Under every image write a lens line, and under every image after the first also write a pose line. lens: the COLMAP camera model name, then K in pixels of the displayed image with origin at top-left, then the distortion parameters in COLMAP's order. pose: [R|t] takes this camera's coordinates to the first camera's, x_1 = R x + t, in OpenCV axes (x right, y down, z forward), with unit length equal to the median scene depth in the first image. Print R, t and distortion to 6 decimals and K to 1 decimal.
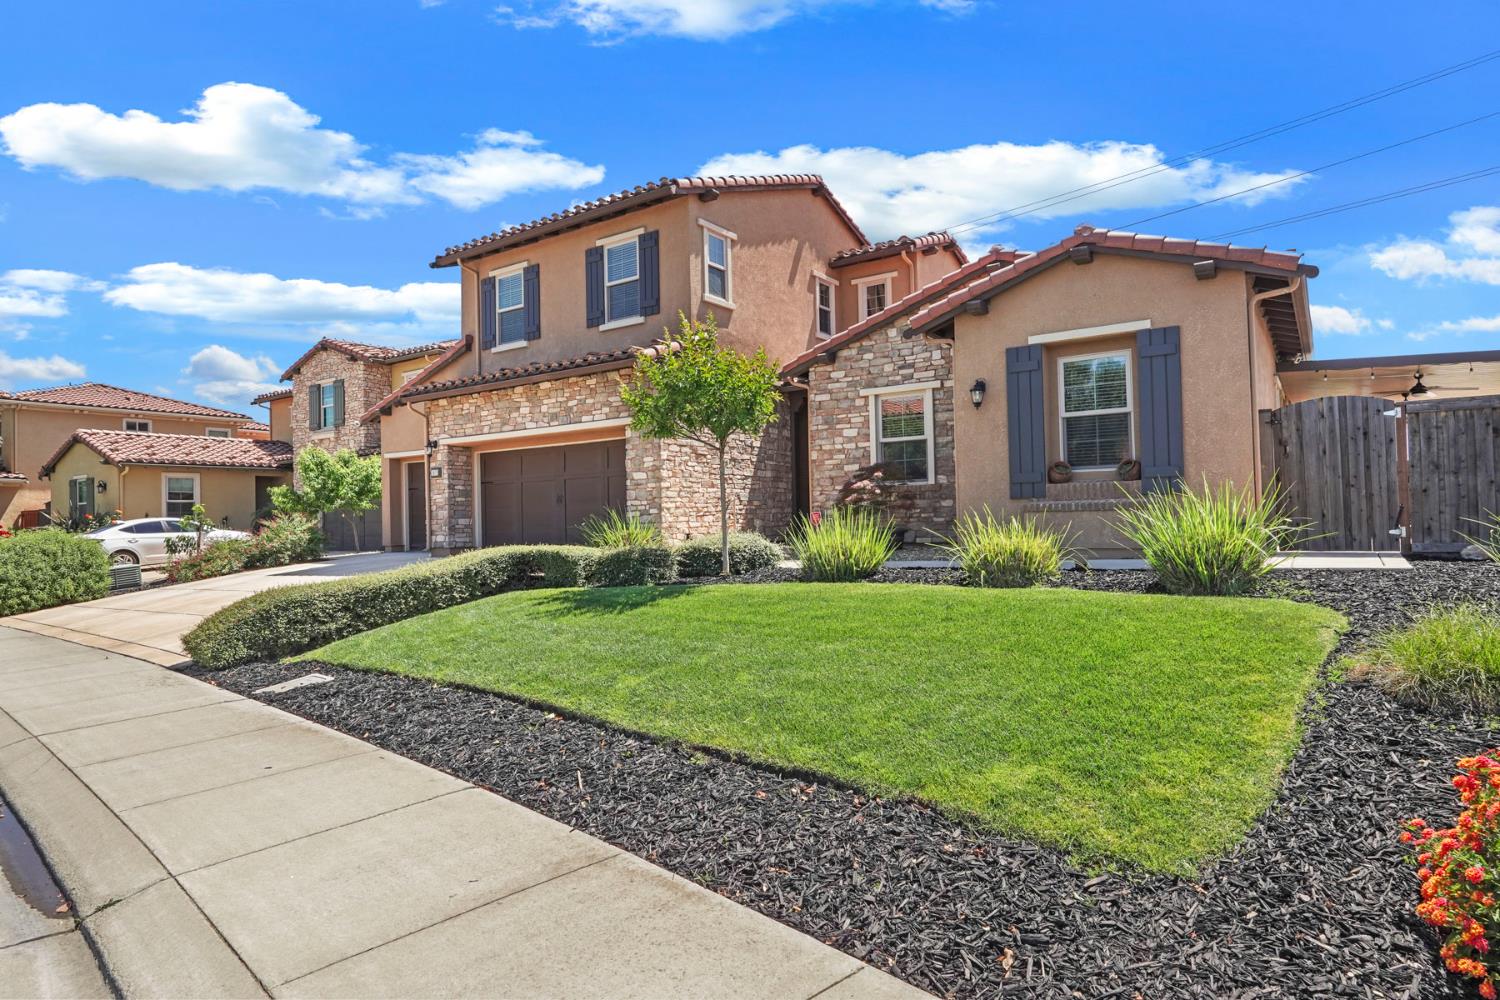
lens RADIAL K [[851.0, 0, 726.8], [0, 851.0, 500.9], [0, 0, 1]] dist [-0.002703, 0.000003]
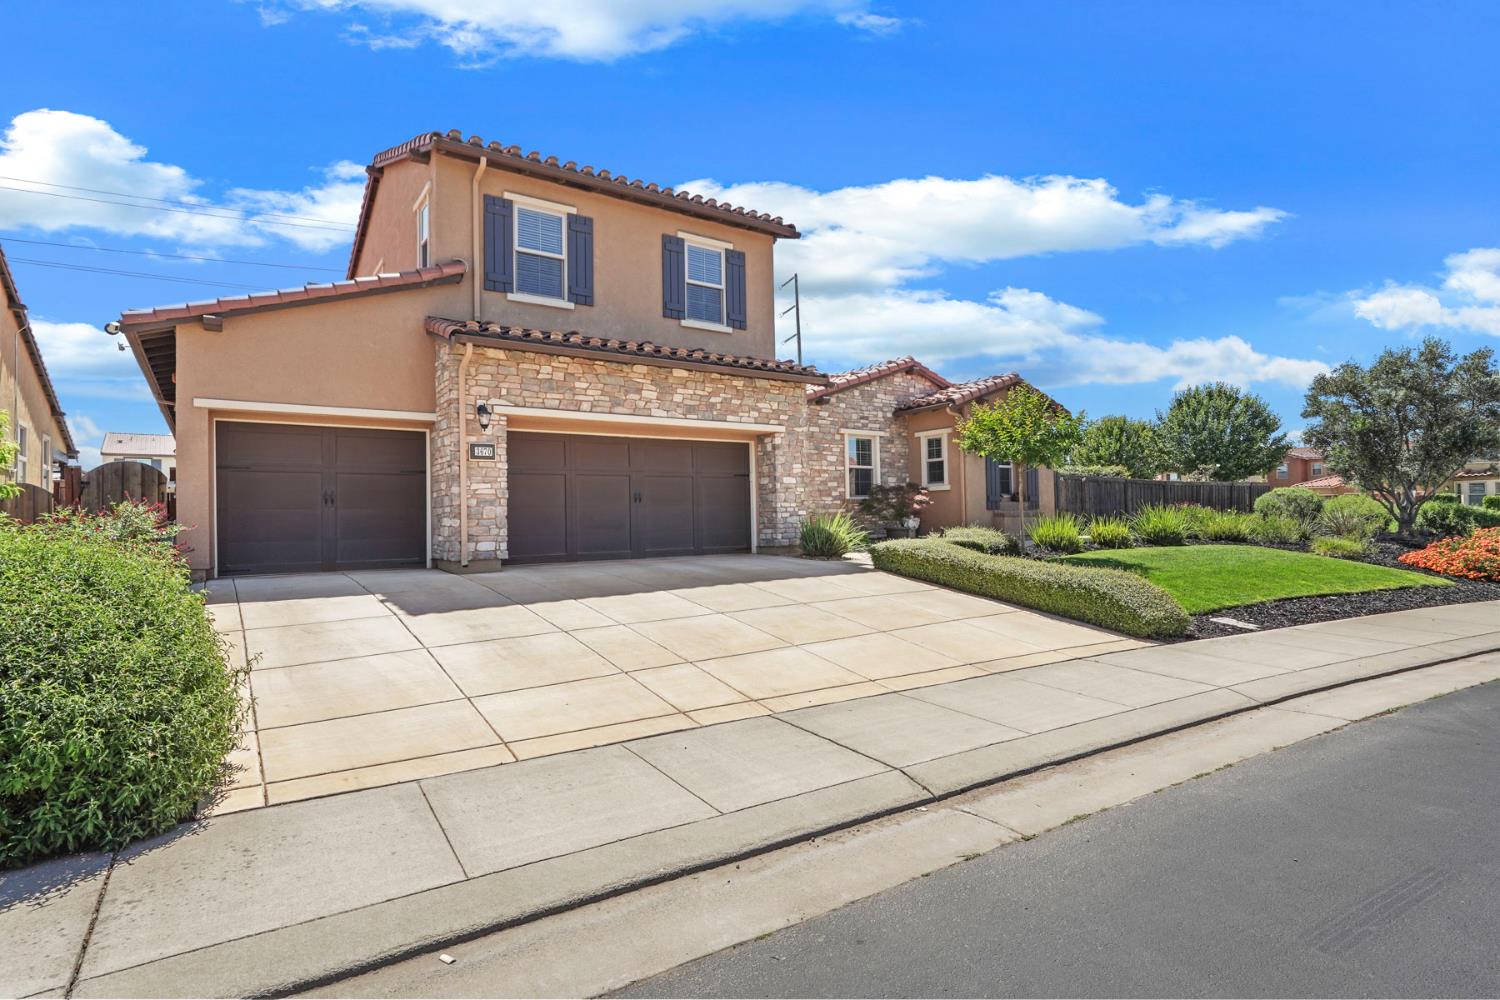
lens RADIAL K [[772.1, 0, 746.4], [0, 772.1, 499.8], [0, 0, 1]] dist [-0.000155, 0.000075]
pose [[0.327849, 0.039506, 0.943904, -1.032843], [-0.010291, 0.999215, -0.038247, 0.033622], [-0.944674, 0.002826, 0.327999, 0.704199]]
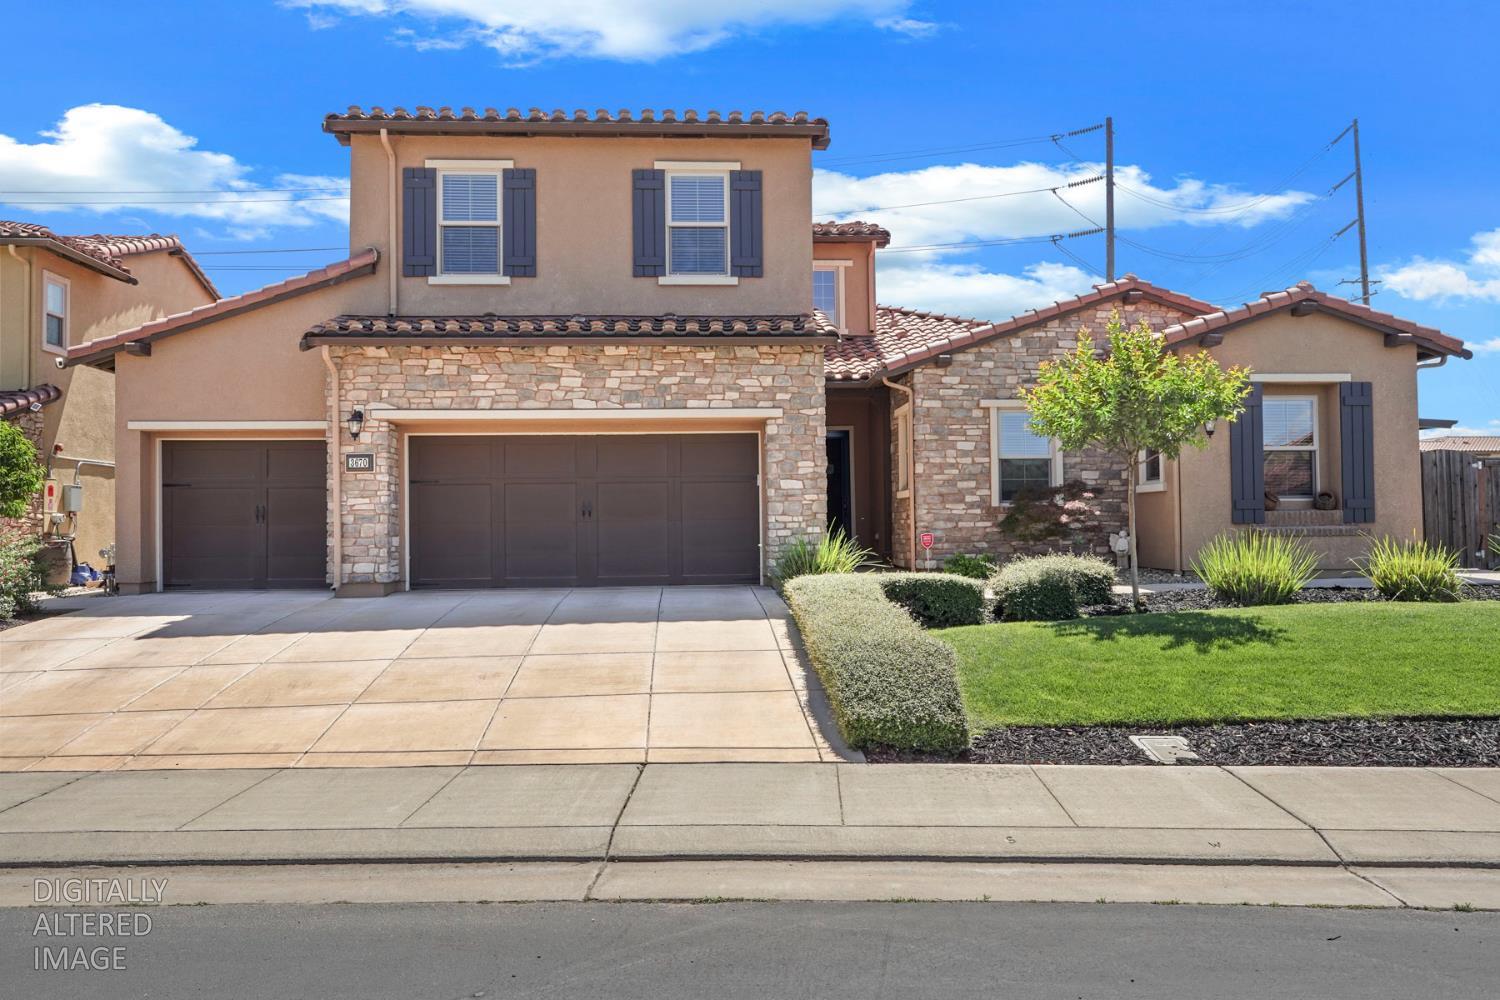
lens RADIAL K [[1081.1, 0, 735.6], [0, 1081.1, 500.5], [0, 0, 1]] dist [0.001662, -0.000016]
pose [[0.780232, 0.029039, 0.624816, -0.742018], [-0.019939, 0.999569, -0.021558, 0.007451], [-0.625173, 0.004362, 0.780474, 0.248111]]
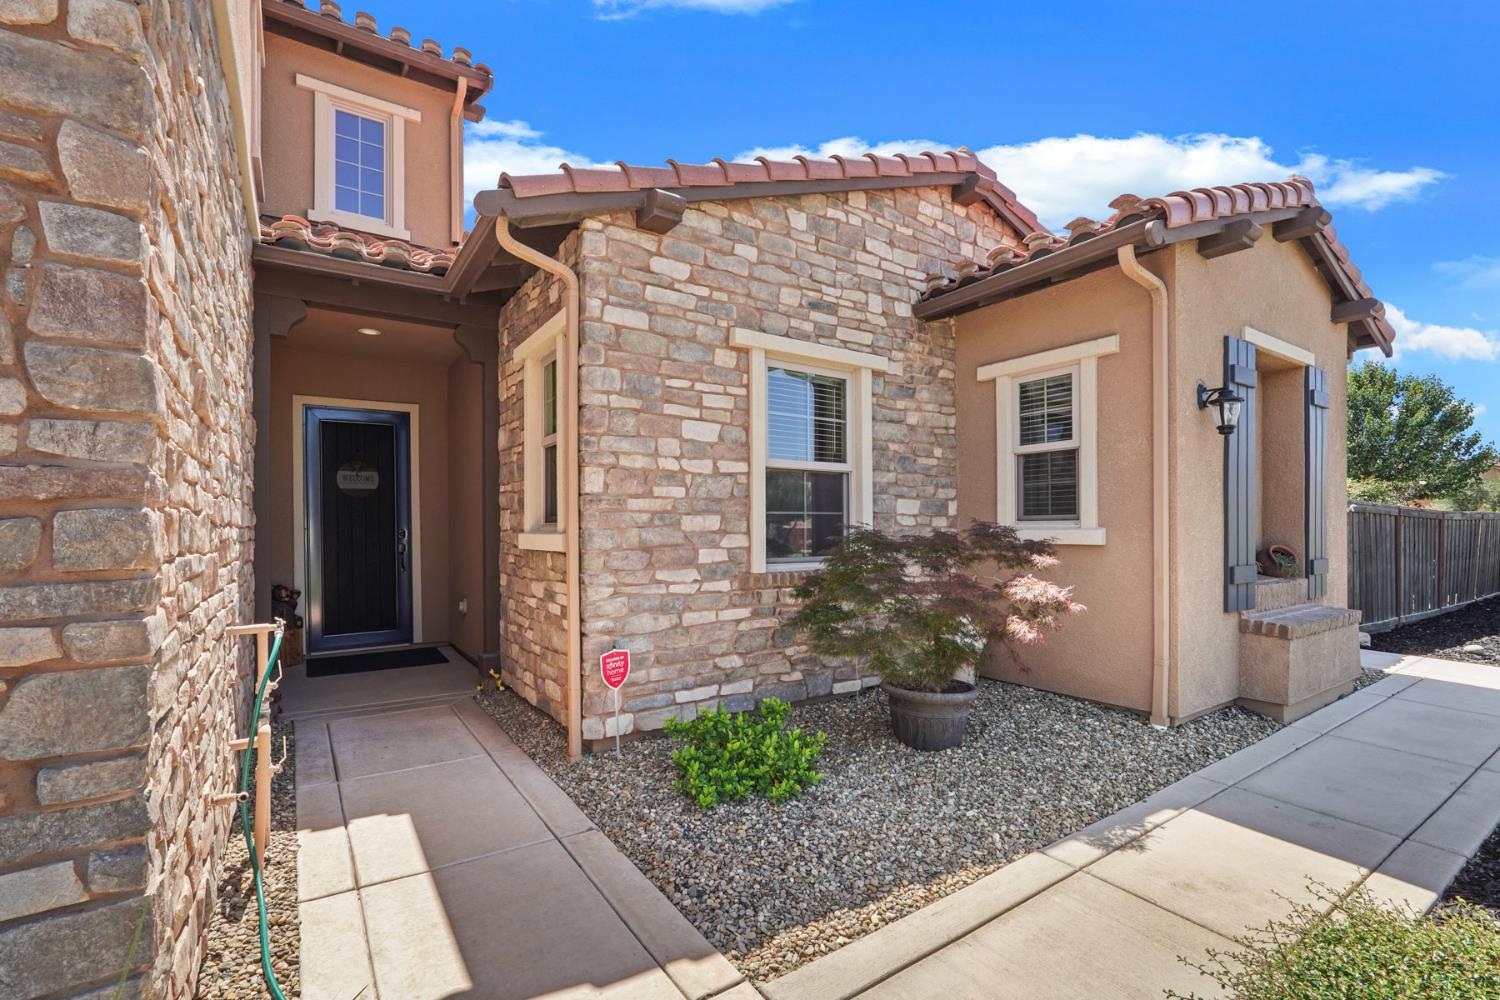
lens RADIAL K [[673.2, 0, 755.0], [0, 673.2, 527.7], [0, 0, 1]] dist [-0.003116, -0.000027]
pose [[0.332813, 0.019480, 0.942792, -0.127731], [-0.023647, 0.999645, -0.012307, -0.032847], [-0.942696, -0.018198, 0.333155, 0.850872]]
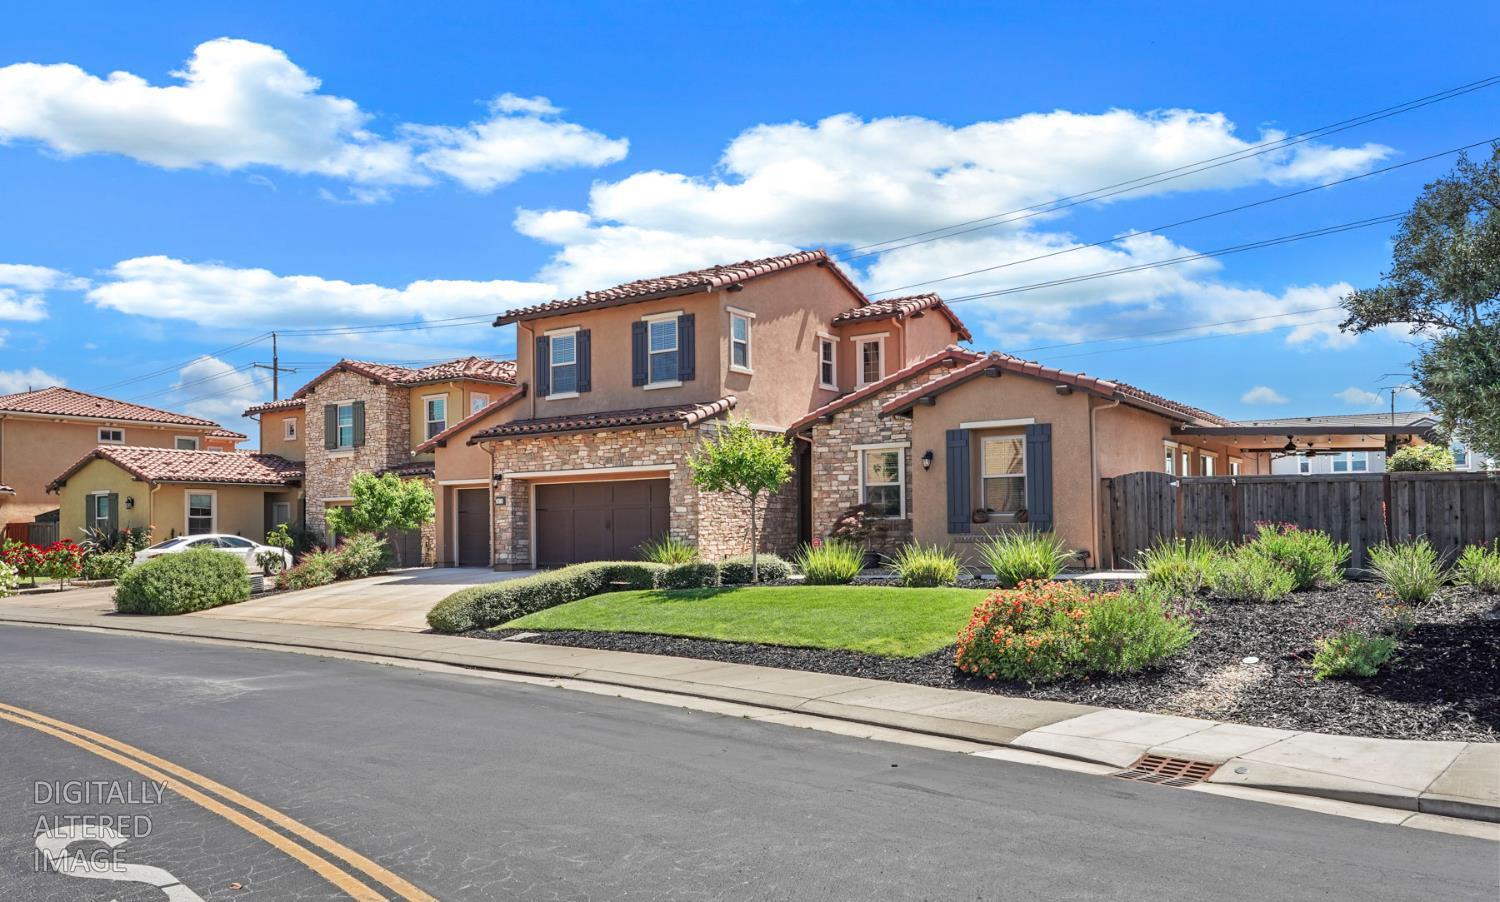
lens RADIAL K [[1138.4, 0, 699.2], [0, 1138.4, 495.9], [0, 0, 1]] dist [-0.003966, -0.000235]
pose [[0.999925, 0.010155, -0.006776, -0.061271], [-0.010237, 0.999874, -0.012103, -0.028448], [0.006652, 0.012172, 0.999904, -0.716363]]
